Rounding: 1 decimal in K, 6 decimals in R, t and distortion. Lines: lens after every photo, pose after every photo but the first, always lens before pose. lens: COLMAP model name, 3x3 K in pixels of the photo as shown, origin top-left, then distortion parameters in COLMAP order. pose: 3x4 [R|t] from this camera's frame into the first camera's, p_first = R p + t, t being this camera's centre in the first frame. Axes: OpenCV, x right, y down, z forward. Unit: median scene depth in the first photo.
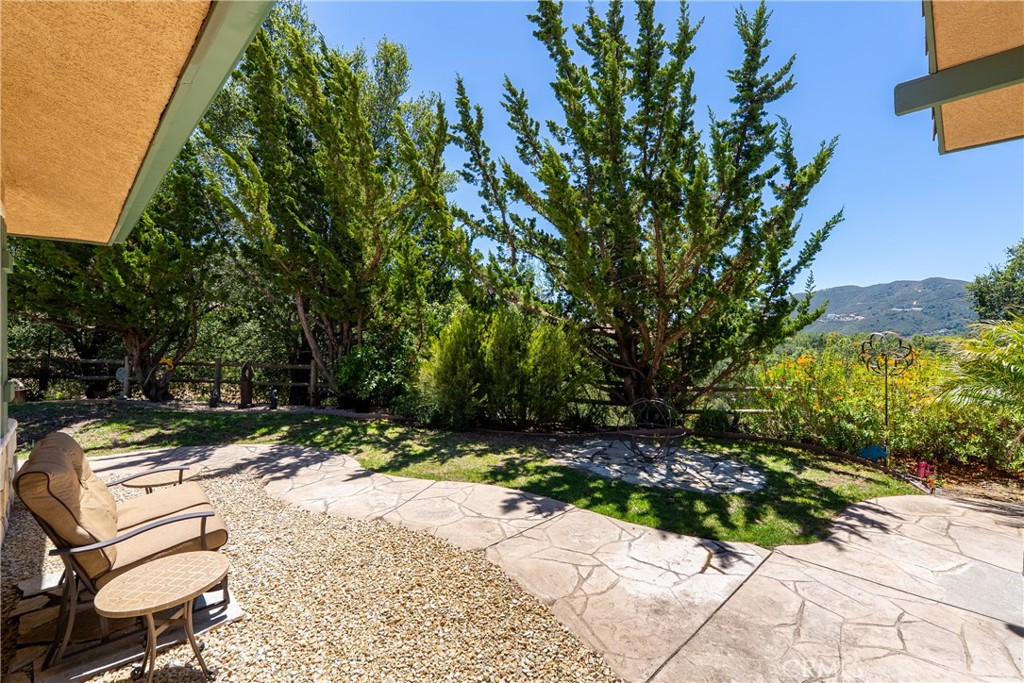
lens RADIAL K [[465.0, 0, 510.7], [0, 465.0, 339.1], [0, 0, 1]] dist [0.000465, -0.000077]
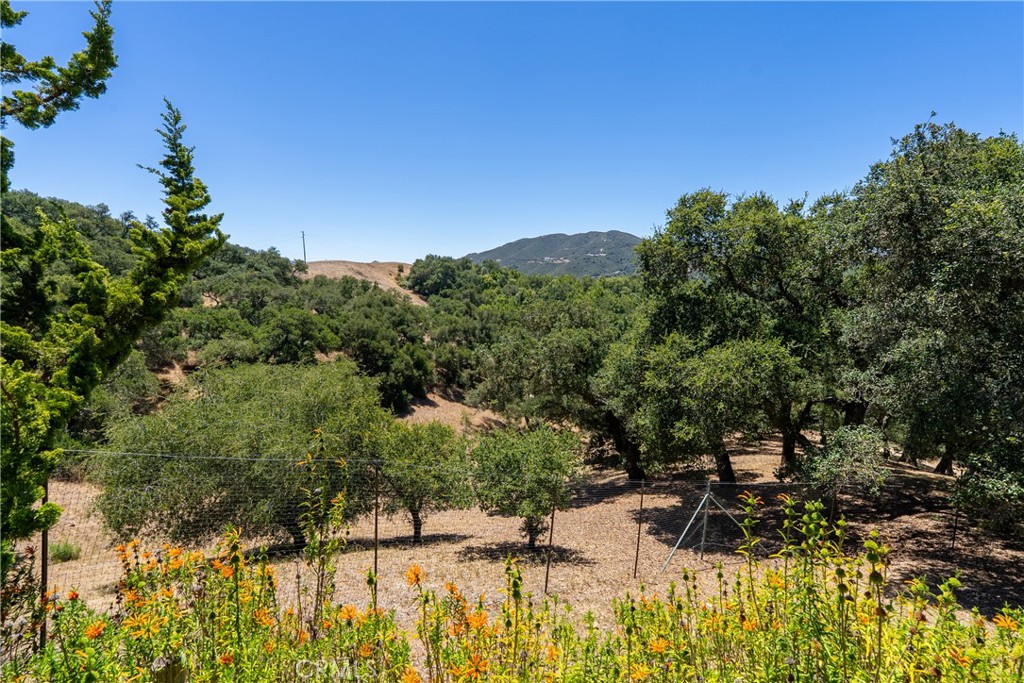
lens RADIAL K [[465.0, 0, 514.8], [0, 465.0, 338.6], [0, 0, 1]] dist [0.000465, -0.000077]
pose [[0.860939, -0.066812, 0.504302, 0.289914], [0.001455, 0.991657, 0.128895, -0.054348], [-0.508707, -0.110237, 0.853853, 0.306433]]
